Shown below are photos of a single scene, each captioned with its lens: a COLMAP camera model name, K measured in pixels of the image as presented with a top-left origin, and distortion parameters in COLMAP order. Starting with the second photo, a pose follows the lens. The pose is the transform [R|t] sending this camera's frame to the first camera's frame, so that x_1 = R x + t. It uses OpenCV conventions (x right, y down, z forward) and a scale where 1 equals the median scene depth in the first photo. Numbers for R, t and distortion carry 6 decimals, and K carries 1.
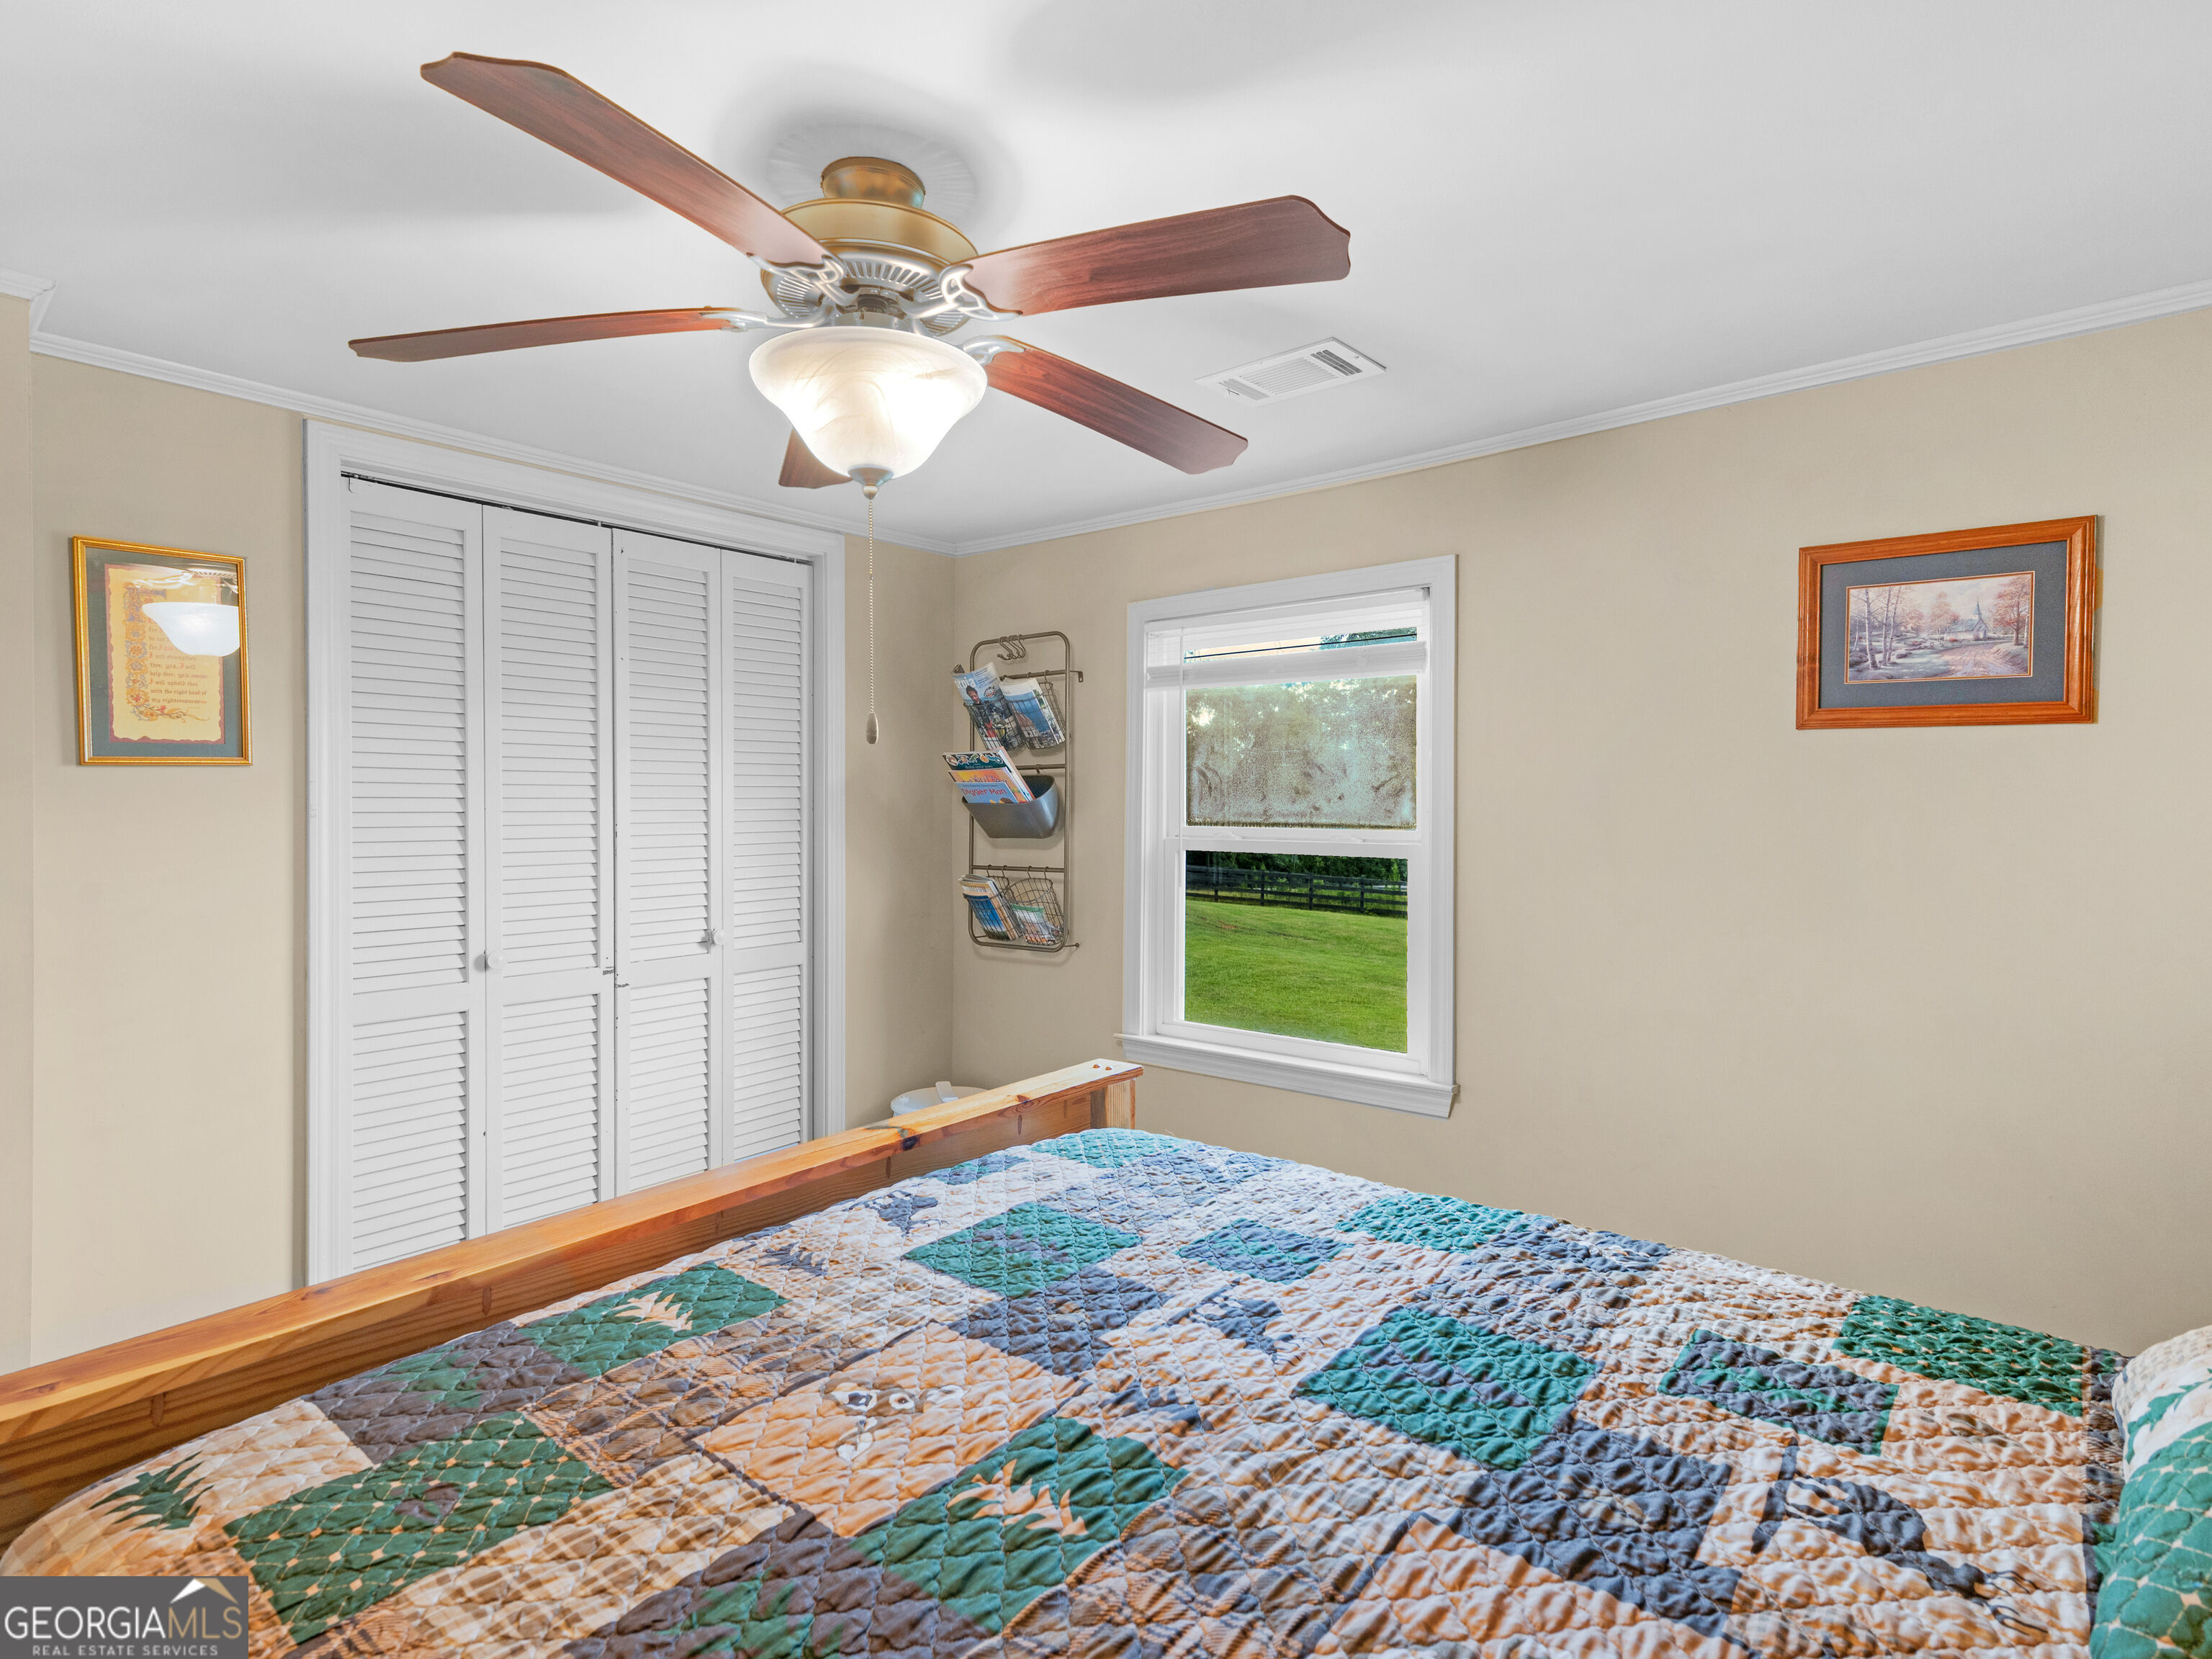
lens RADIAL K [[1167.7, 0, 1112.5], [0, 1167.7, 817.0], [0, 0, 1]] dist [0.004238, 0.000334]
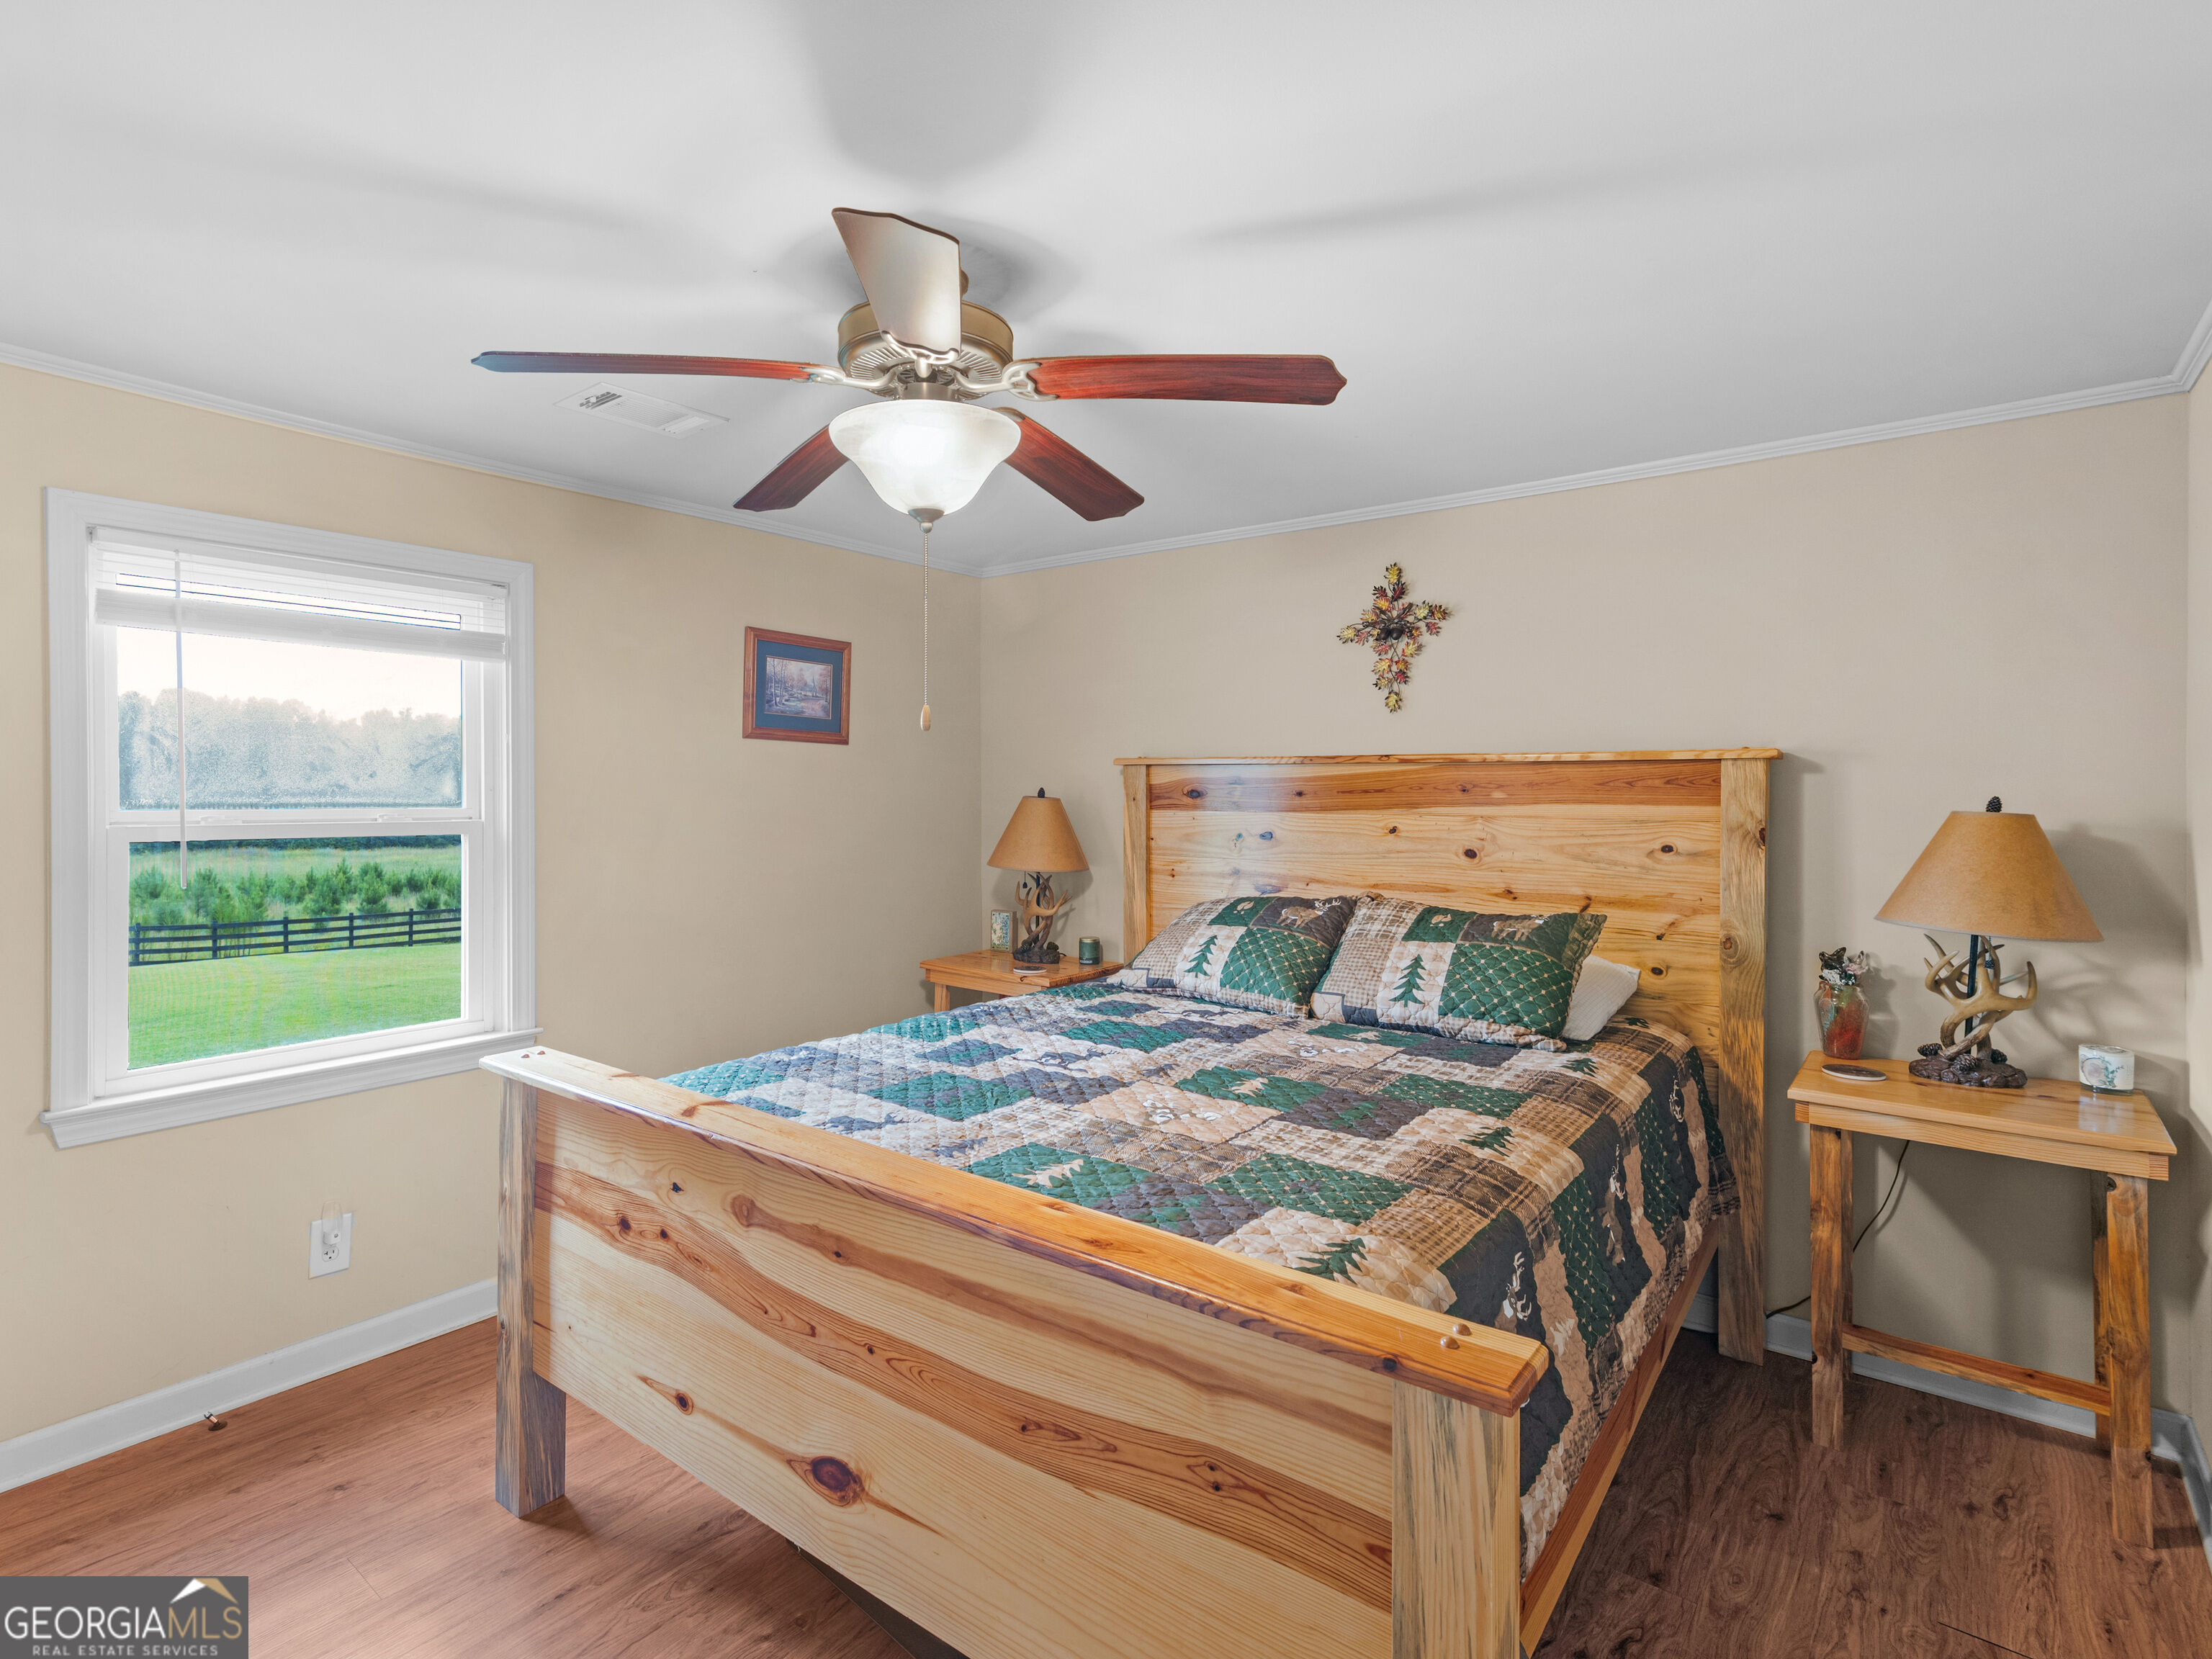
lens RADIAL K [[1110.6, 0, 1057.0], [0, 1110.6, 805.3], [0, 0, 1]] dist [0.020107, -0.000632]
pose [[-0.019185, -0.010810, 0.999758, -1.334118], [0.011304, 0.999875, 0.011028, 0.007290], [-0.999752, 0.011512, -0.019060, 0.844294]]
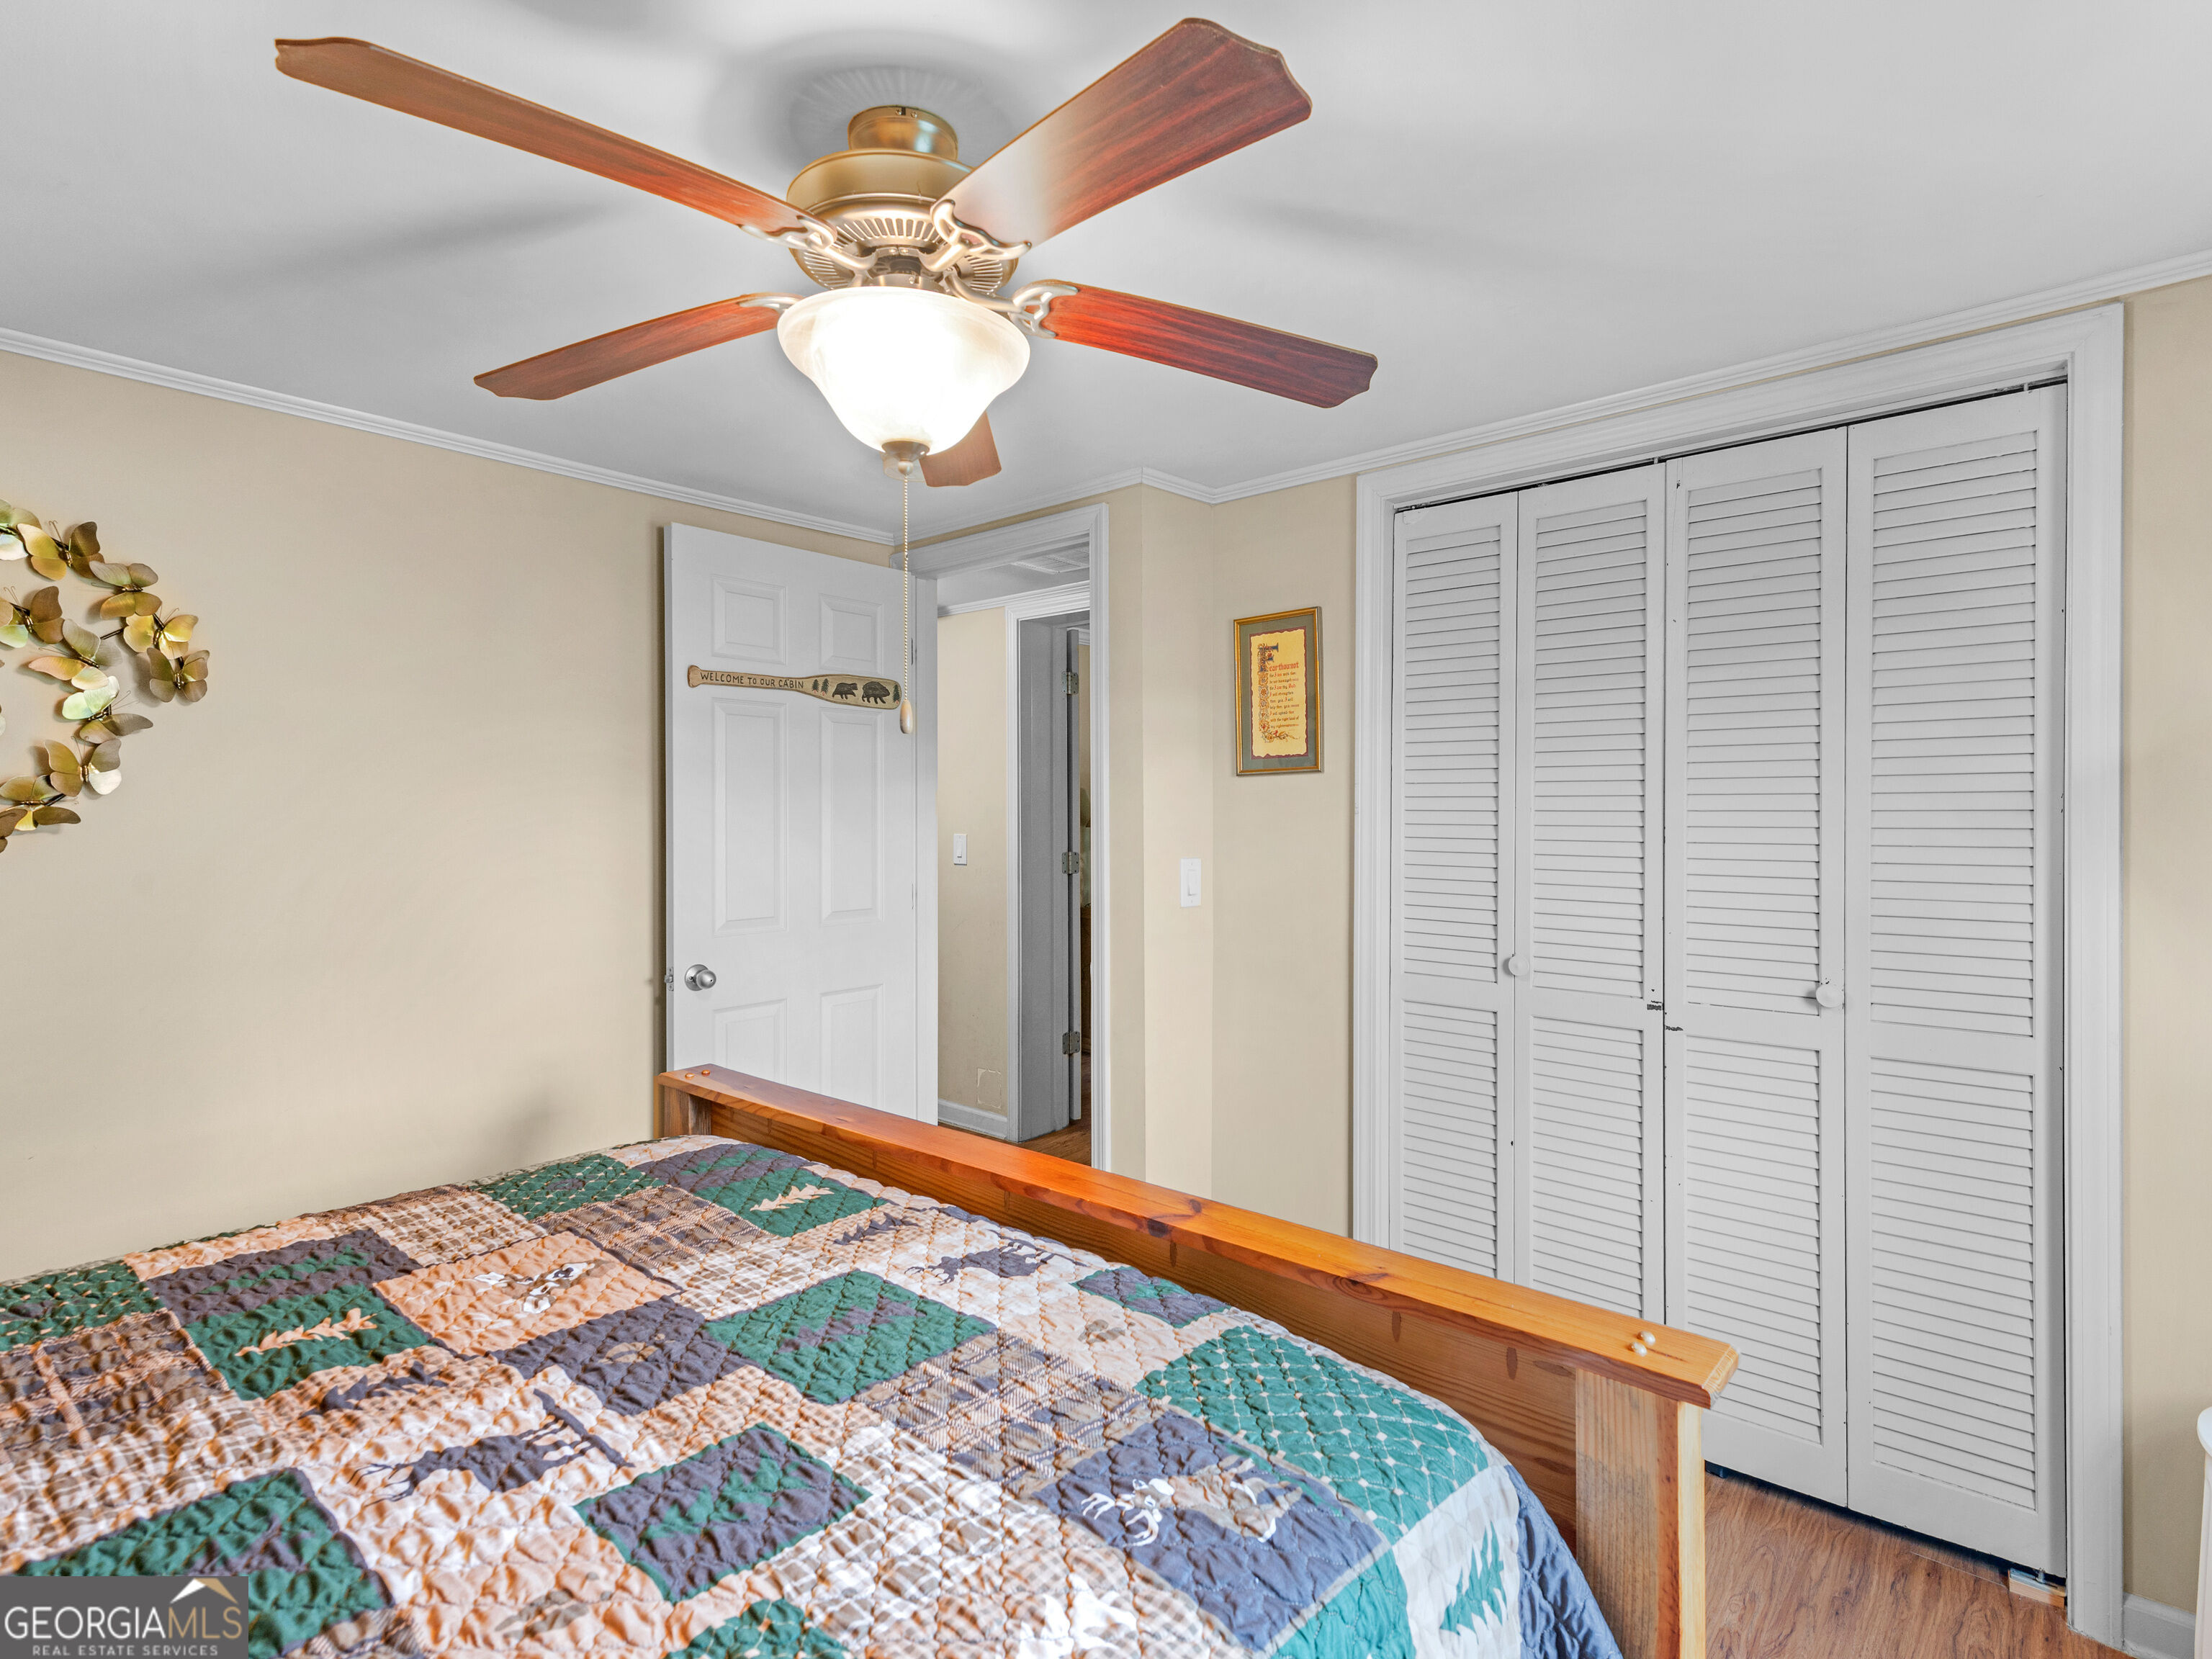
lens RADIAL K [[1110.6, 0, 1057.0], [0, 1110.6, 805.3], [0, 0, 1]] dist [0.020107, -0.000632]
pose [[-0.060977, -0.002568, -0.998136, 0.670516], [-0.011569, 0.999931, -0.001866, -0.004013], [0.998072, 0.011433, -0.061003, 1.129791]]
